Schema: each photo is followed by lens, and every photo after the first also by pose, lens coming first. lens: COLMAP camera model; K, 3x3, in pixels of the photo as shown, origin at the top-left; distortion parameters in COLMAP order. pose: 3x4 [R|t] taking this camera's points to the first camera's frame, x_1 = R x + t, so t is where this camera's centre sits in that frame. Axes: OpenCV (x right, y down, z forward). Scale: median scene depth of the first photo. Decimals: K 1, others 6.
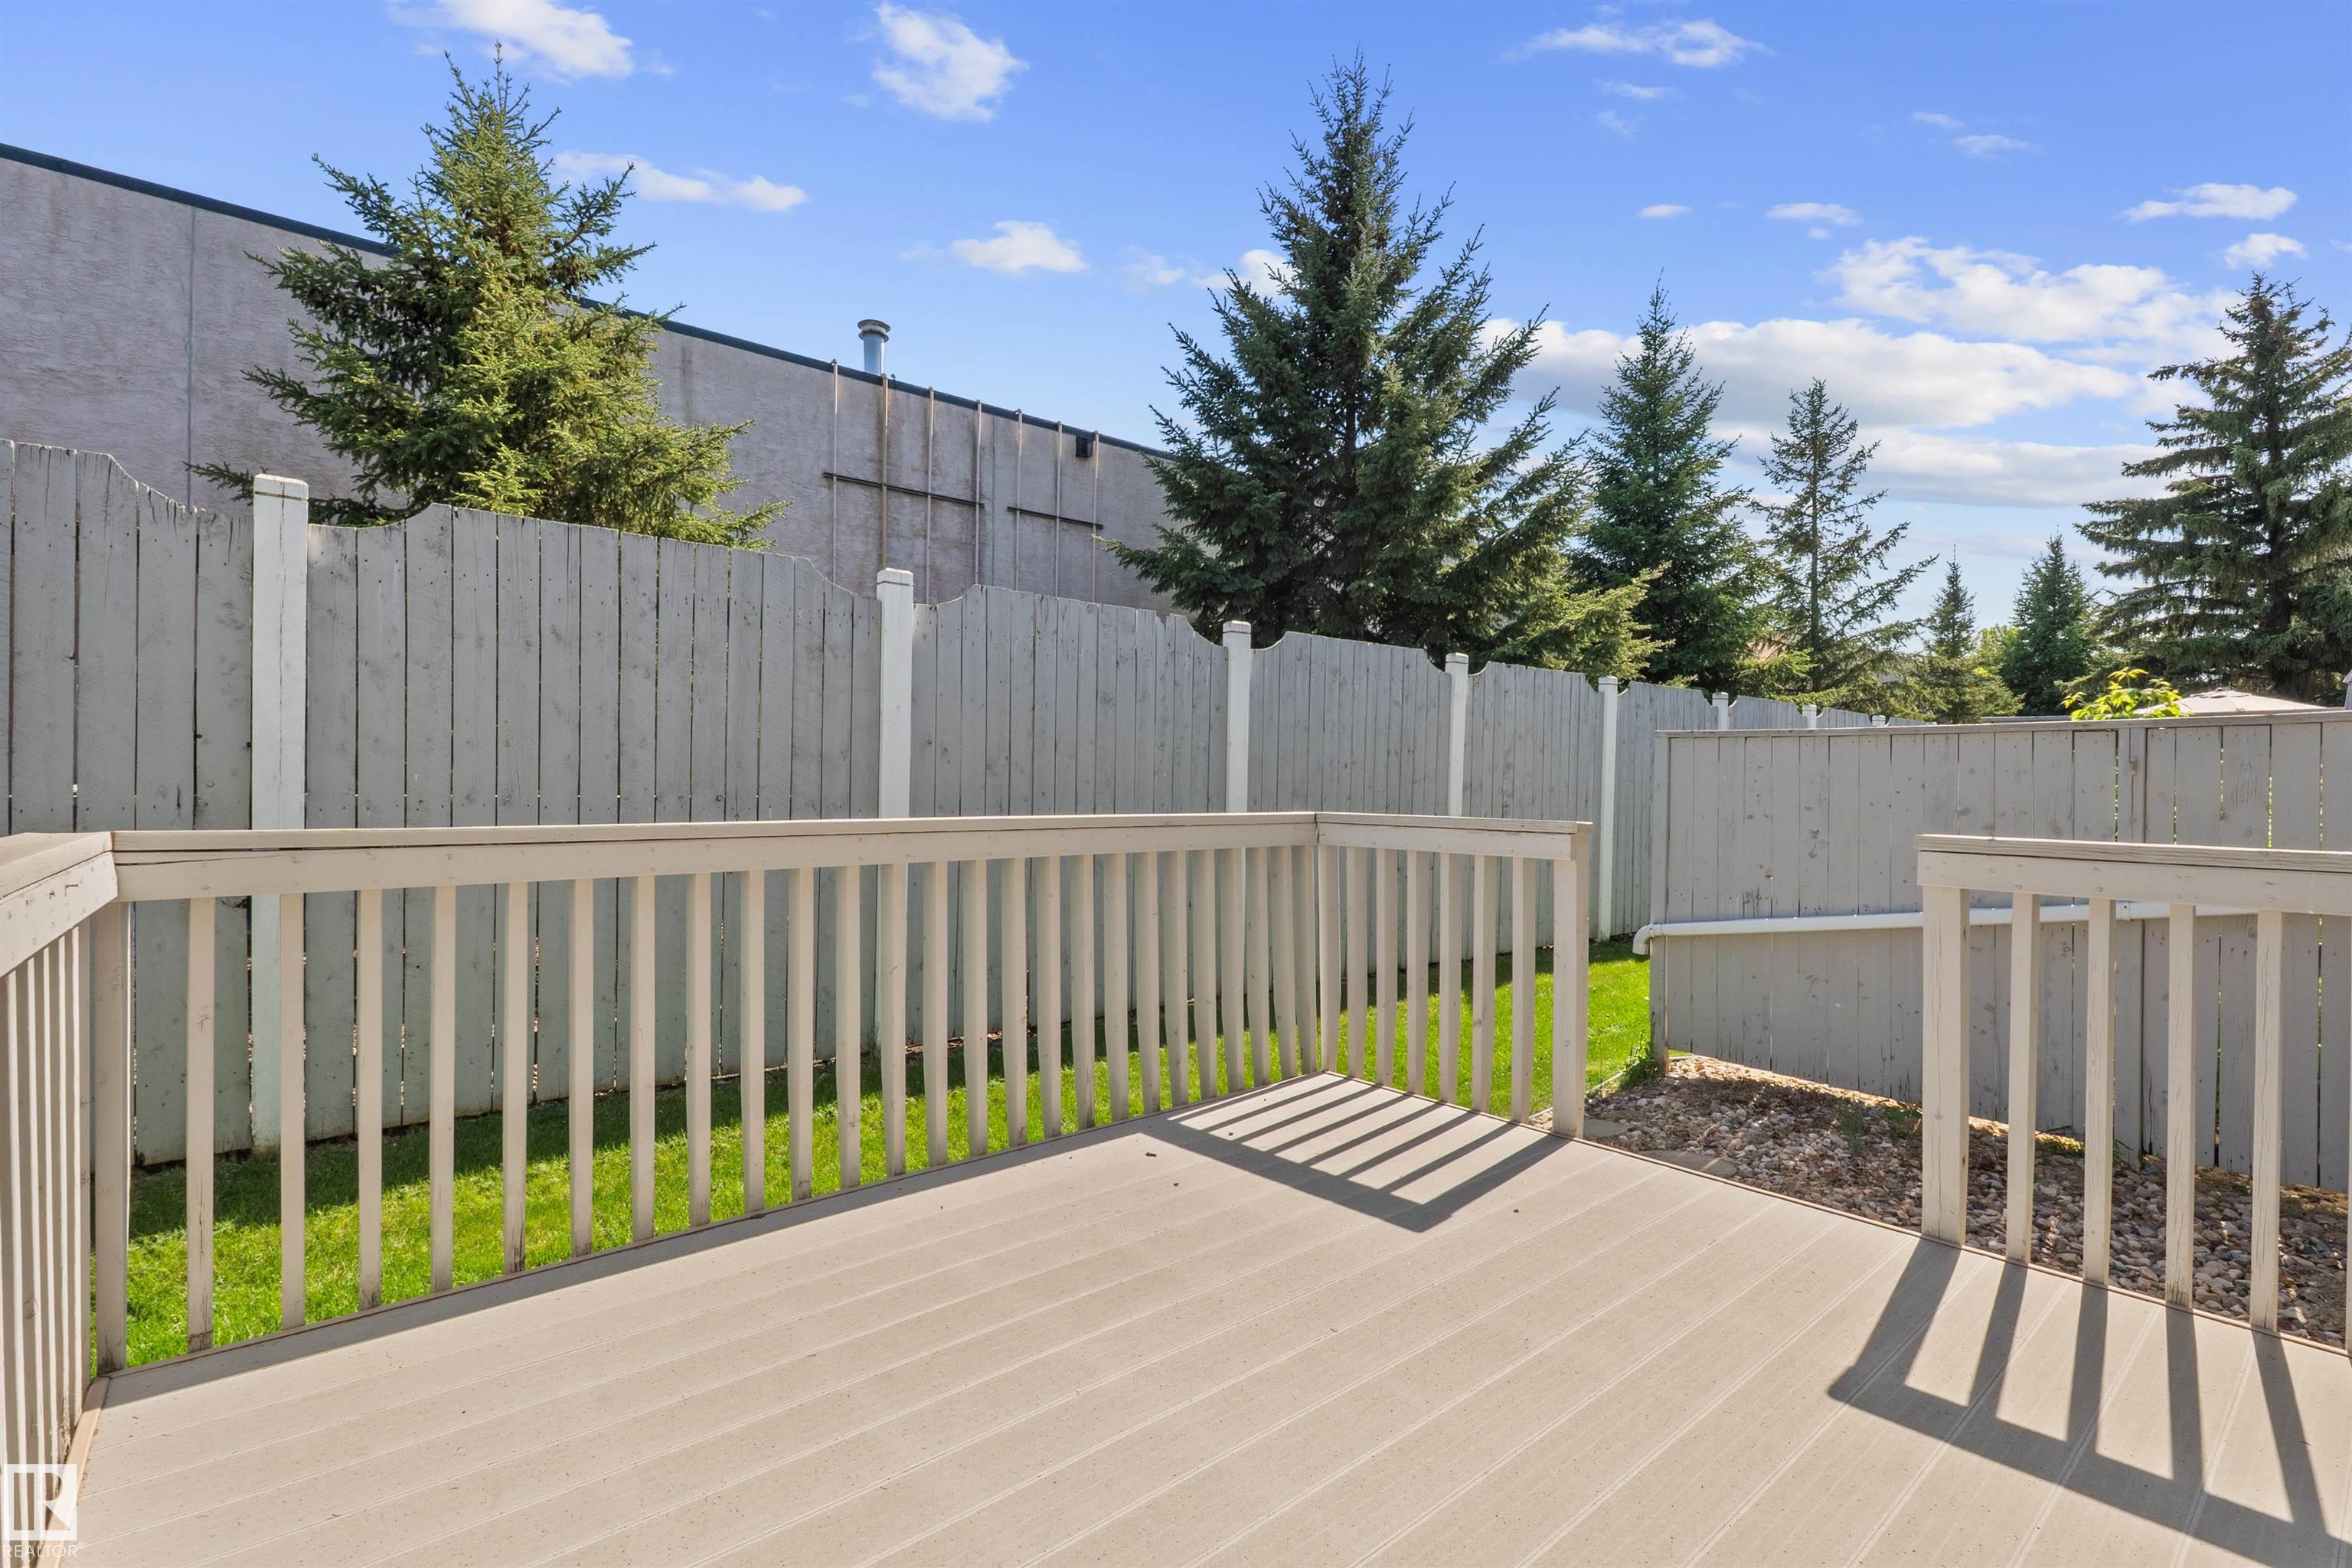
lens RADIAL K [[1032.9, 0, 1133.5], [0, 1032.9, 780.7], [0, 0, 1]] dist [0.011218, -0.007481]
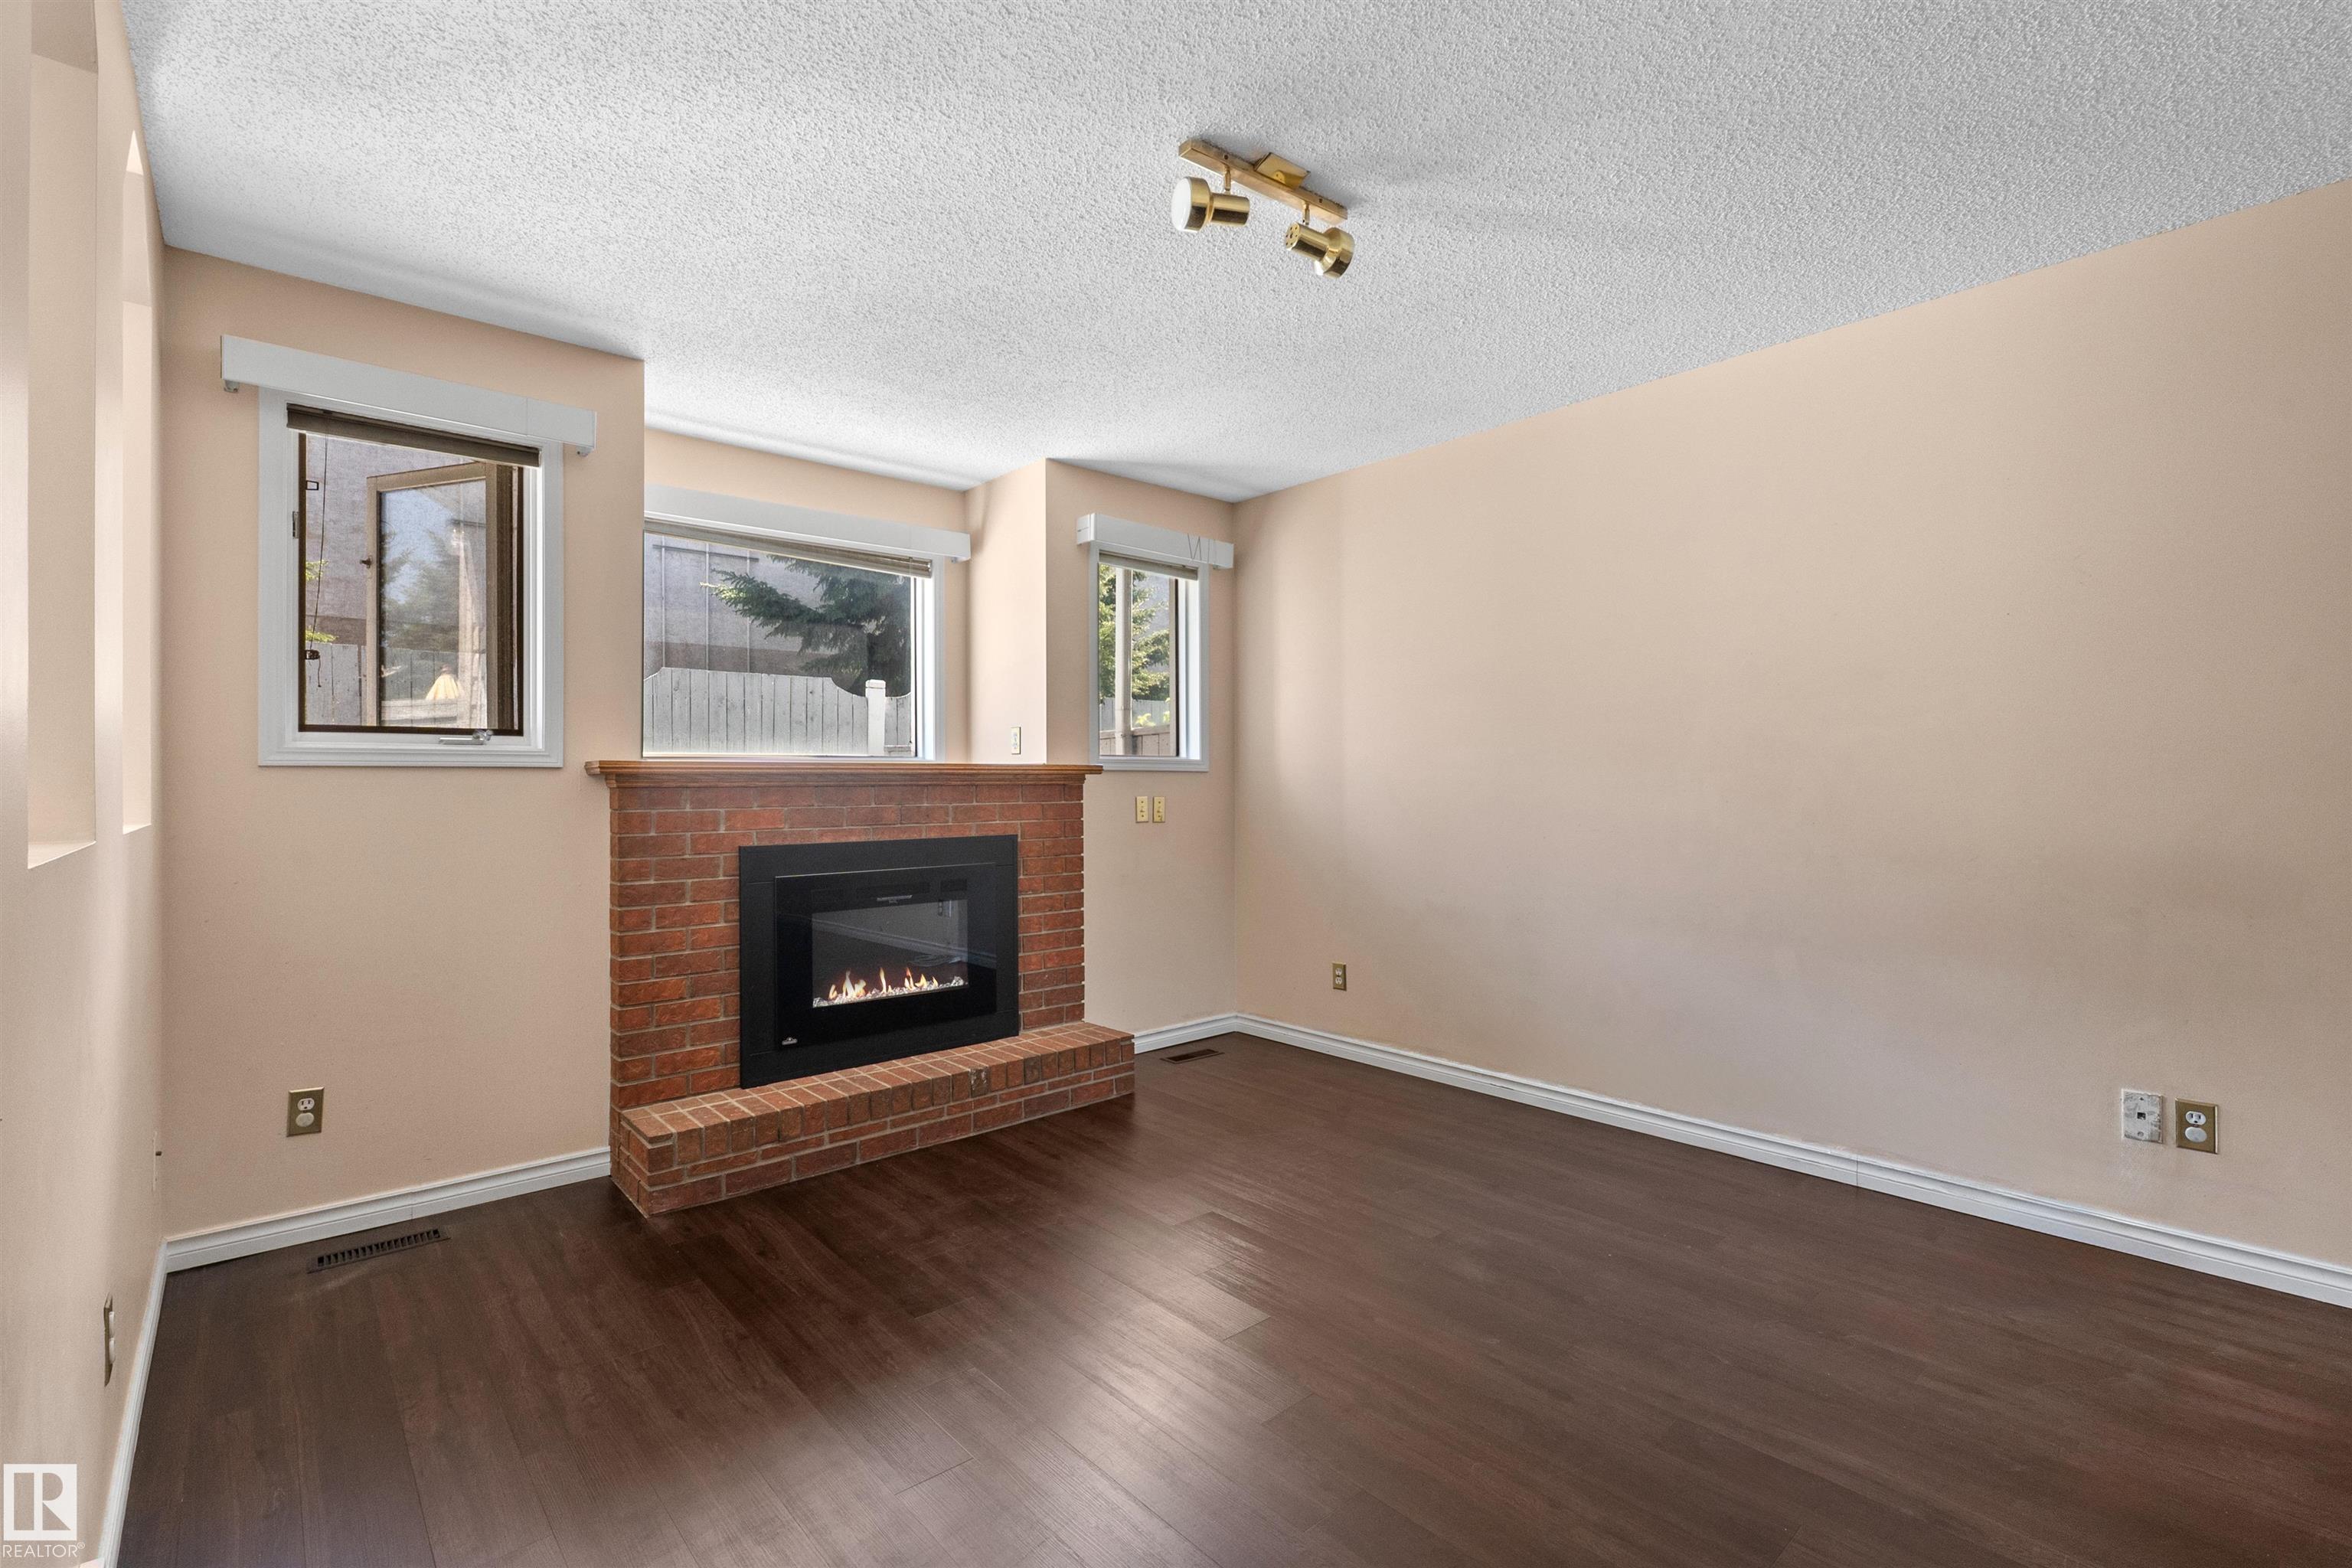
lens RADIAL K [[1048.2, 0, 1138.9], [0, 1048.2, 772.4], [0, 0, 1]] dist [0.012563, -0.007674]
pose [[0.999496, -0.011981, 0.029399, 0.574249], [0.012360, 0.999842, -0.012768, 0.002823], [-0.029241, 0.013125, 0.999486, -0.229527]]
